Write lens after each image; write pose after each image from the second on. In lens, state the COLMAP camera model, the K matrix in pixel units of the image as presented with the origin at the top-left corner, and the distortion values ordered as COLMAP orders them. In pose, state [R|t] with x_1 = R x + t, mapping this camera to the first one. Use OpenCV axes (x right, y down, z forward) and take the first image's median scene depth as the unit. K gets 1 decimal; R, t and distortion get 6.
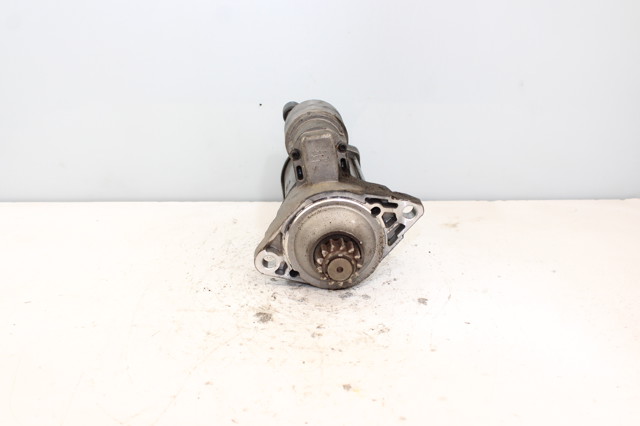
lens RADIAL K [[706.0, 0, 319.9], [0, 706.0, 213.5], [0, 0, 1]] dist [-0.083813, 0.000000]
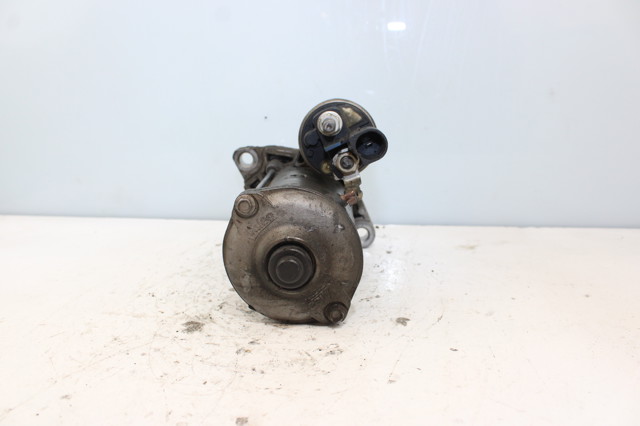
lens RADIAL K [[561.0, 0, 322.7], [0, 561.0, 211.9], [0, 0, 1]] dist [-0.117367, 0.003444]
pose [[0.982875, 0.017527, -0.183439, 0.161841], [-0.043557, 0.989355, -0.138850, 0.090450], [0.179053, 0.144463, 0.973175, 0.360581]]
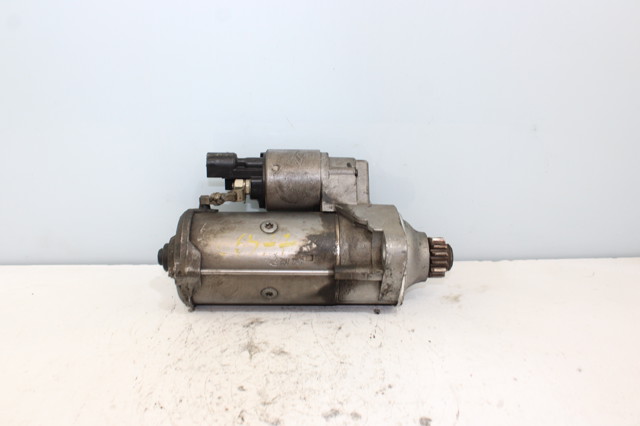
lens RADIAL K [[682.2, 0, 321.8], [0, 682.2, 212.1], [0, 0, 1]] dist [-0.077808, 0.000000]
pose [[0.999393, -0.000578, 0.034834, -0.000308], [-0.000502, 0.999519, 0.030993, -0.135111], [-0.034835, -0.030991, 0.998912, 0.223865]]
